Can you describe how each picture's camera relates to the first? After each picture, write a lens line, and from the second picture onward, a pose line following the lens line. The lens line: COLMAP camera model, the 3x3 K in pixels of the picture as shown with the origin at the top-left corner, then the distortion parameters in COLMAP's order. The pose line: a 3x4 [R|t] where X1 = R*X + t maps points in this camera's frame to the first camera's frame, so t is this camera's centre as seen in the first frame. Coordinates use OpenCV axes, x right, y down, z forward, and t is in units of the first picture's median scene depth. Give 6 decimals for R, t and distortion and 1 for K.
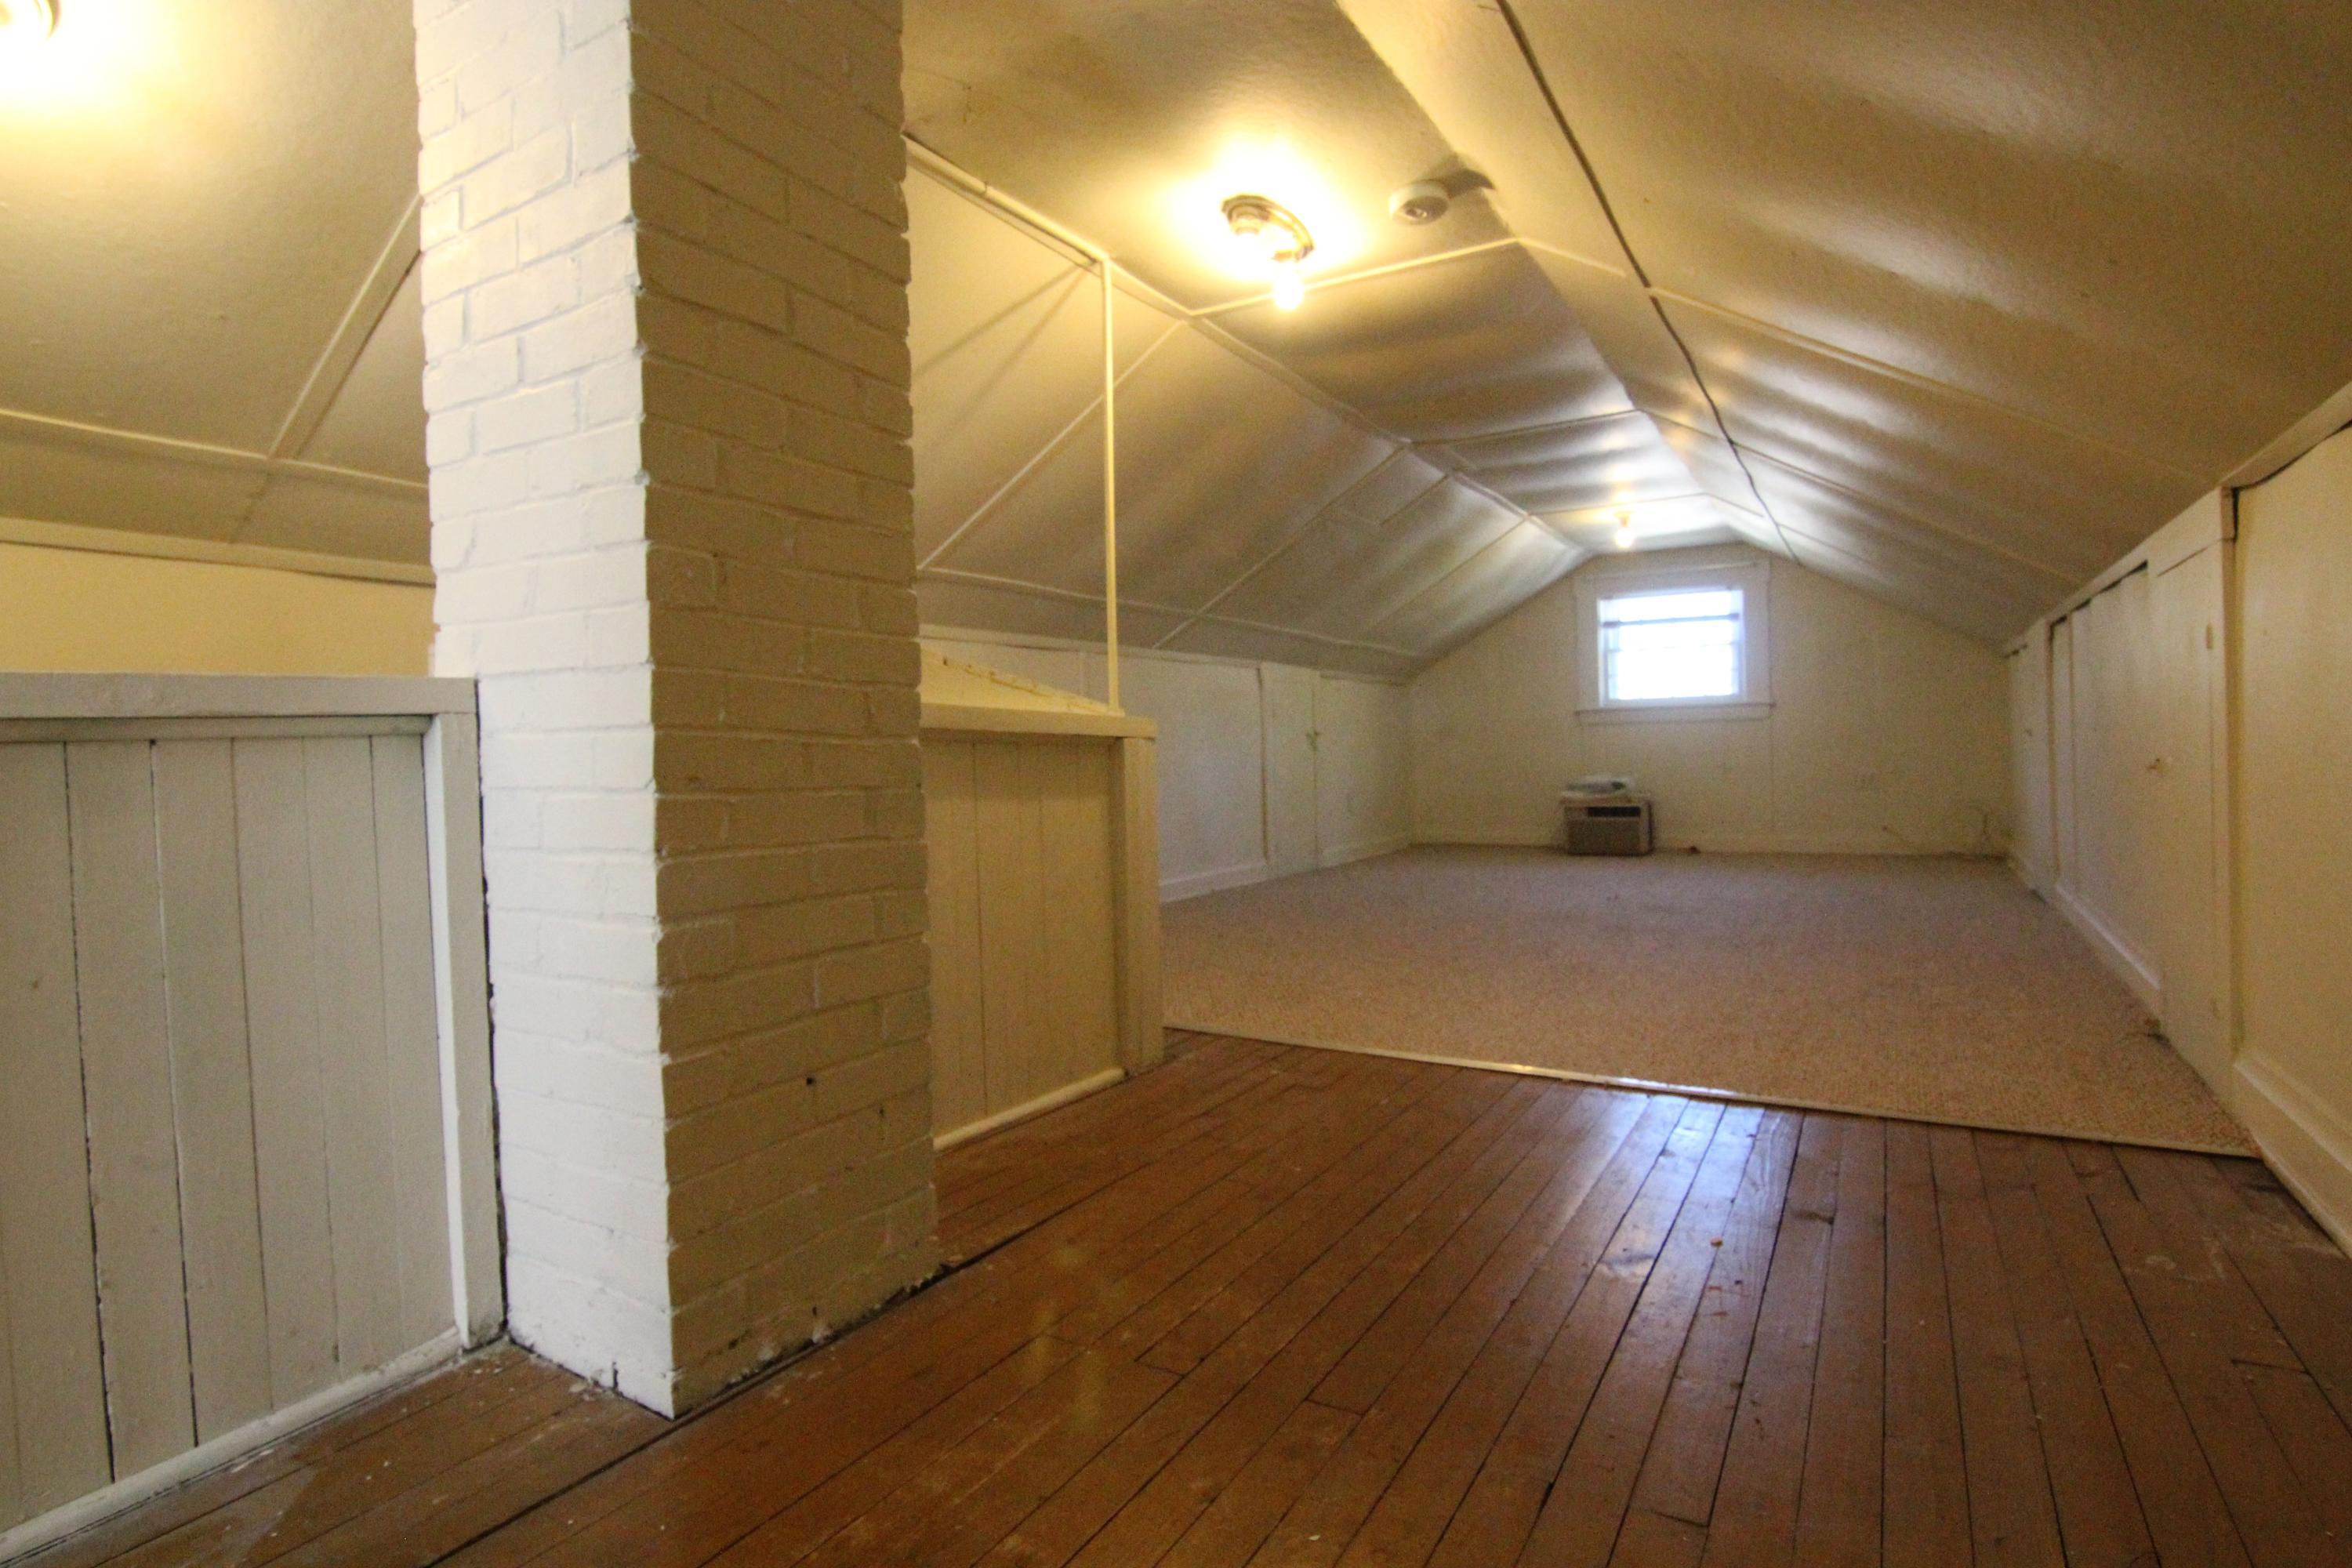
lens RADIAL K [[1193.2, 0, 1176.0], [0, 1193.2, 784.0], [0, 0, 1]] dist [-0.002943, -0.015182]
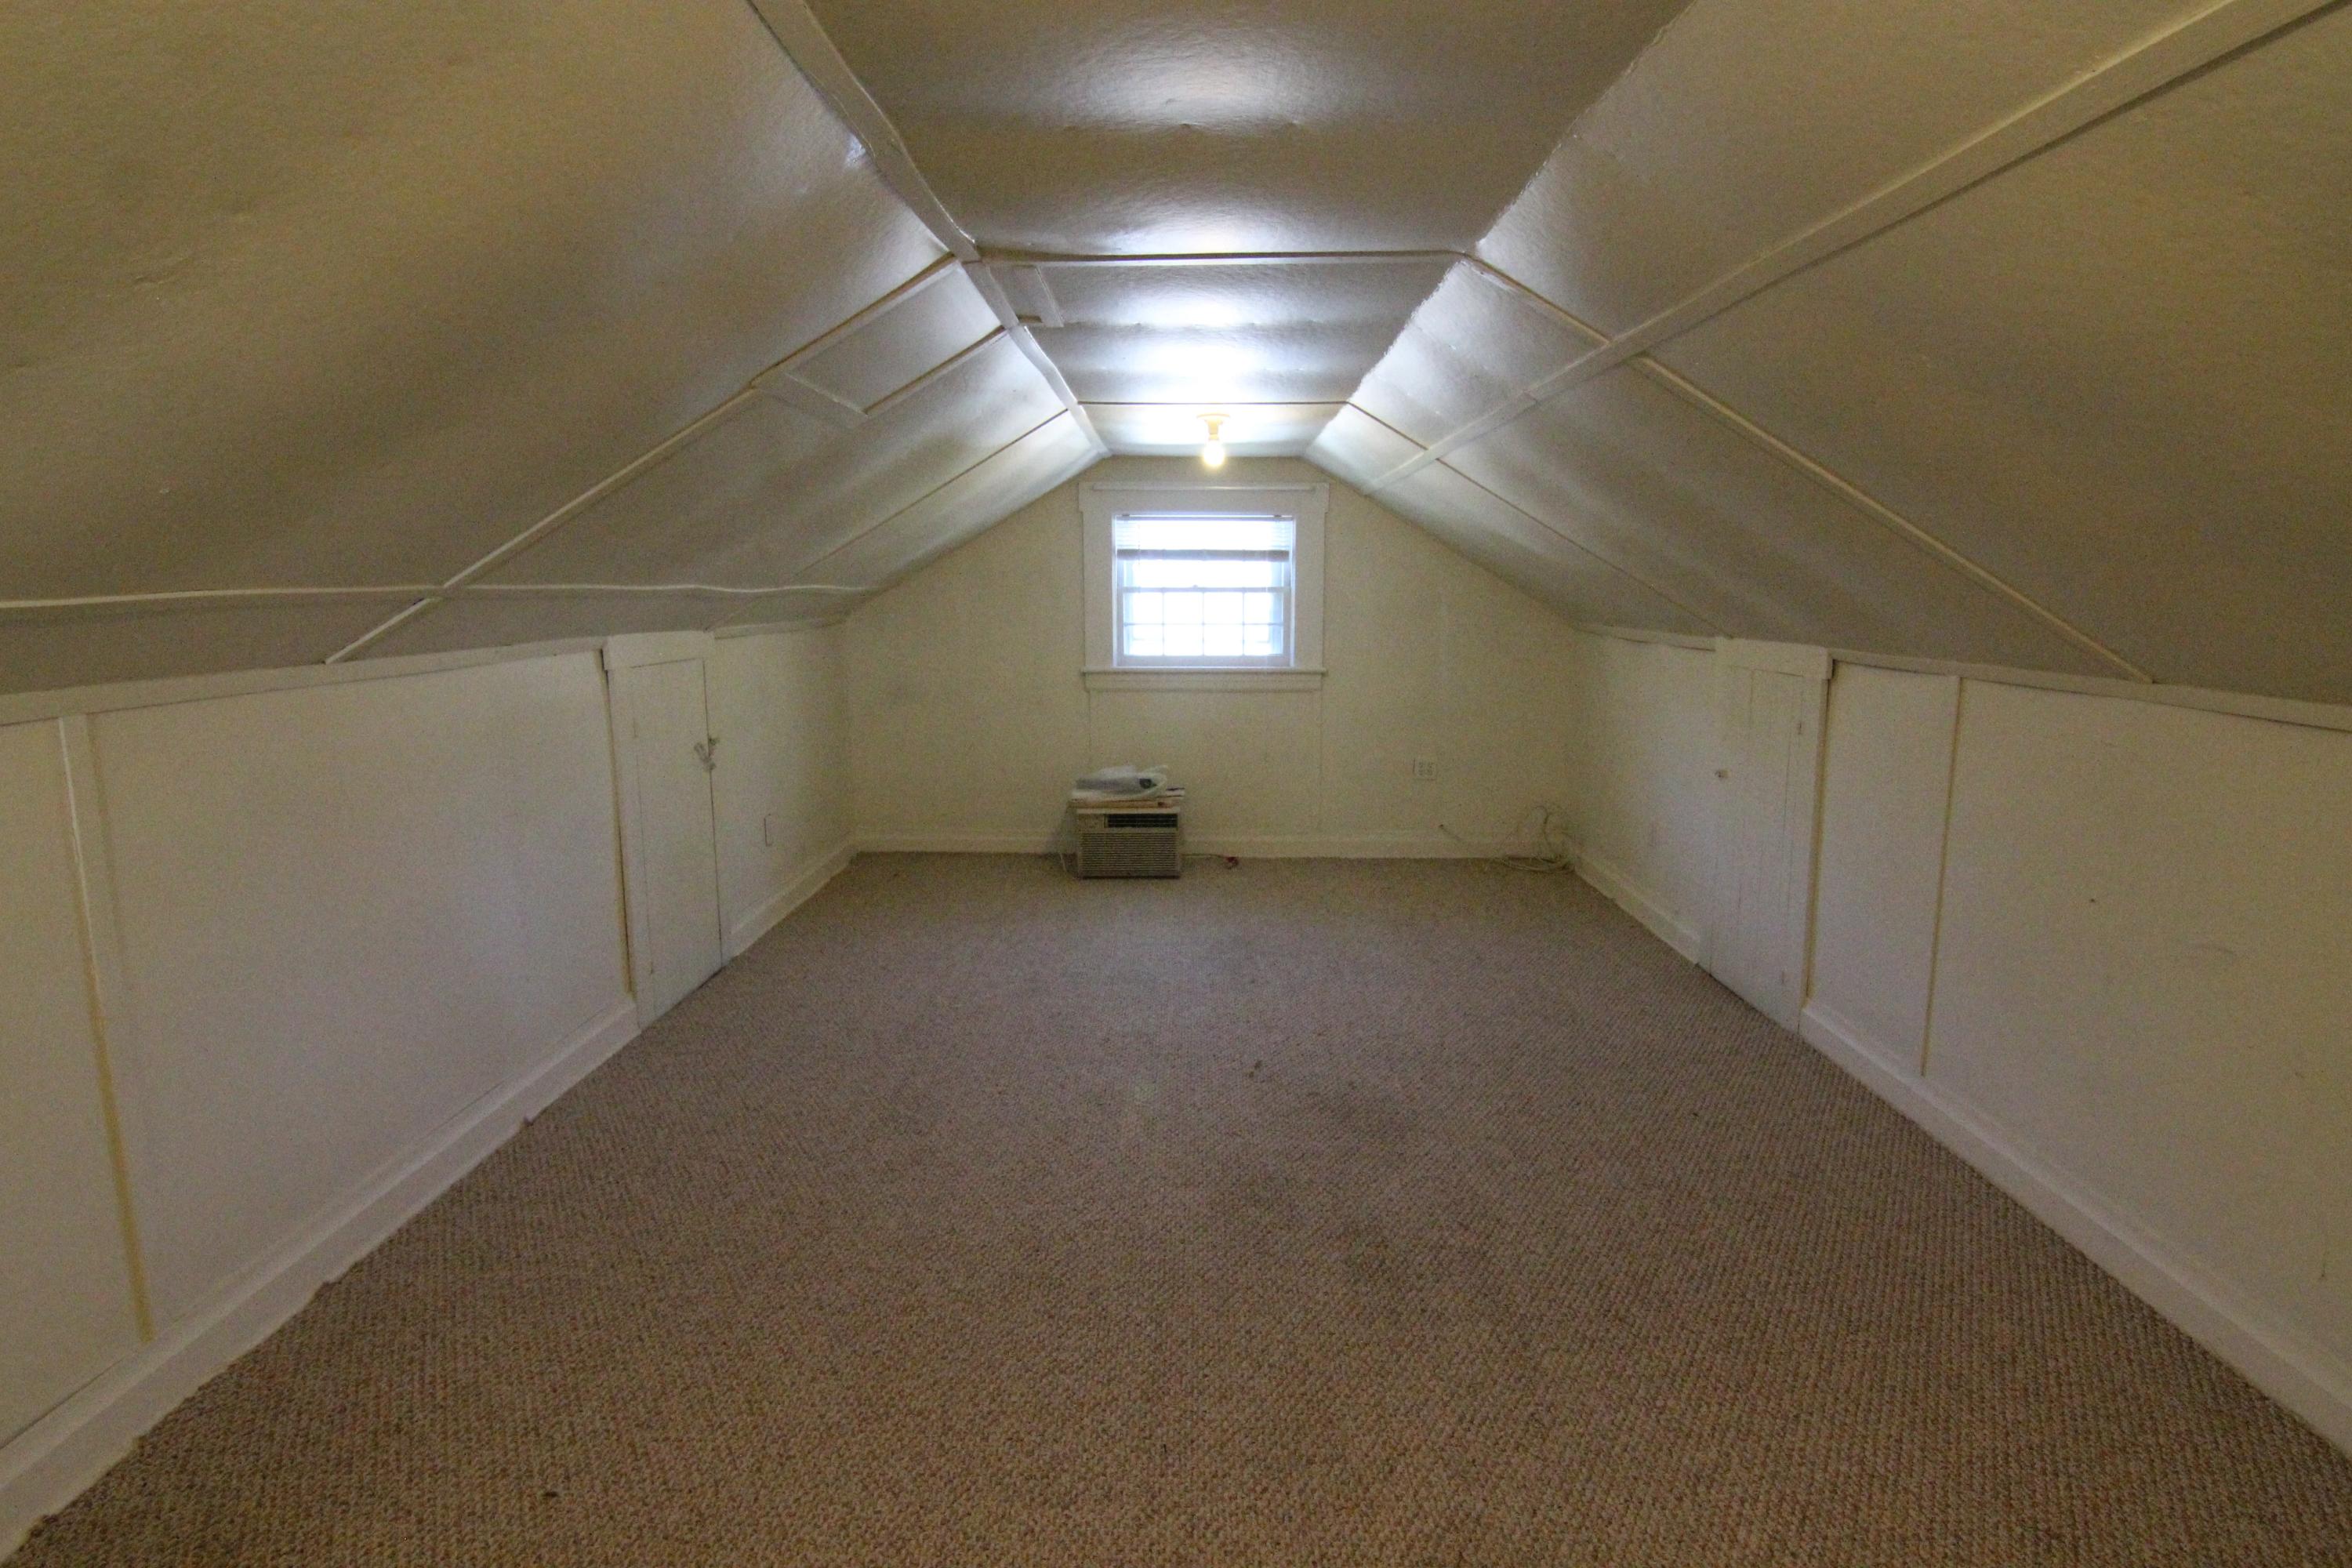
lens RADIAL K [[1193.2, 0, 1176.0], [0, 1193.2, 784.0], [0, 0, 1]] dist [-0.002943, -0.015182]
pose [[0.864841, -0.054573, 0.499070, 0.020611], [-0.013731, 0.991131, 0.132174, -0.096480], [-0.501857, -0.121162, 0.856422, 0.365551]]
